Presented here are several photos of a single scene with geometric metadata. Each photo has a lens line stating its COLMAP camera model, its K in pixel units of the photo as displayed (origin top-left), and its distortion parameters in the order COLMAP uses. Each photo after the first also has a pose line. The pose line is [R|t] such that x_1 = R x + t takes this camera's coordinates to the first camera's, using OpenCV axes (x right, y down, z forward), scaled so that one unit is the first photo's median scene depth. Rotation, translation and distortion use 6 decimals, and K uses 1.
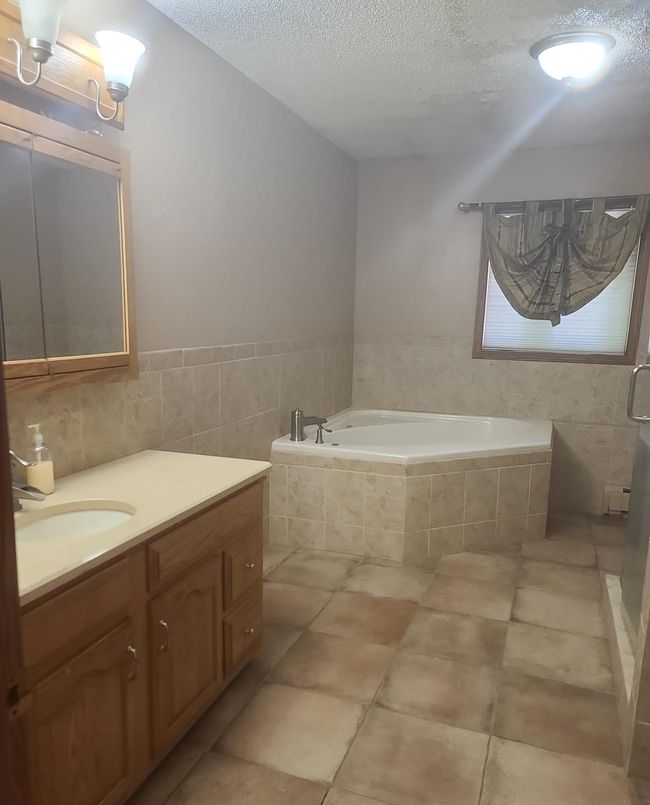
lens RADIAL K [[636.8, 0, 325.3], [0, 636.8, 432.9], [0, 0, 1]] dist [0.041610, 0.006782]
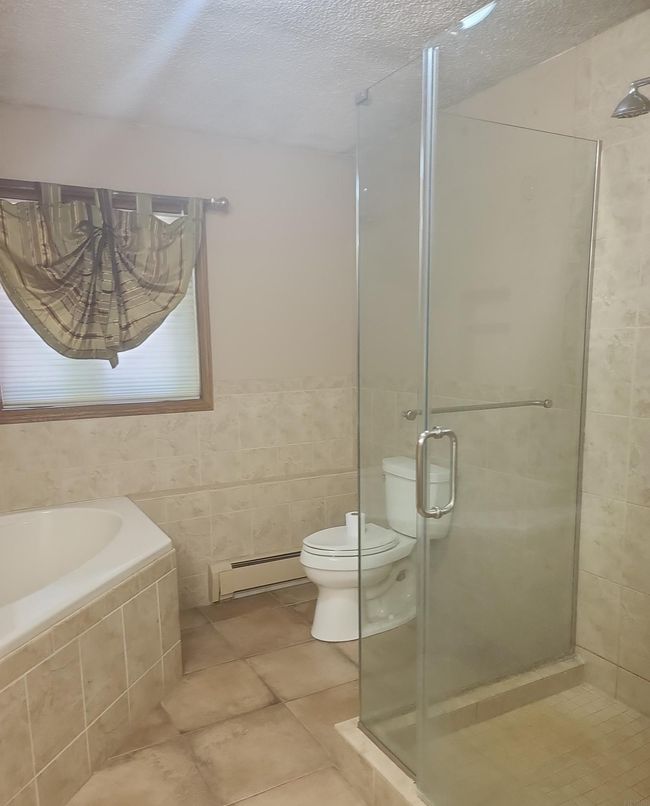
lens RADIAL K [[637.6, 0, 325.3], [0, 637.6, 433.5], [0, 0, 1]] dist [0.041610, 0.006782]
pose [[0.650512, -0.141406, 0.746216, -0.029214], [0.171358, 0.984507, 0.037181, -0.082946], [-0.739913, 0.103683, 0.664665, 0.373700]]
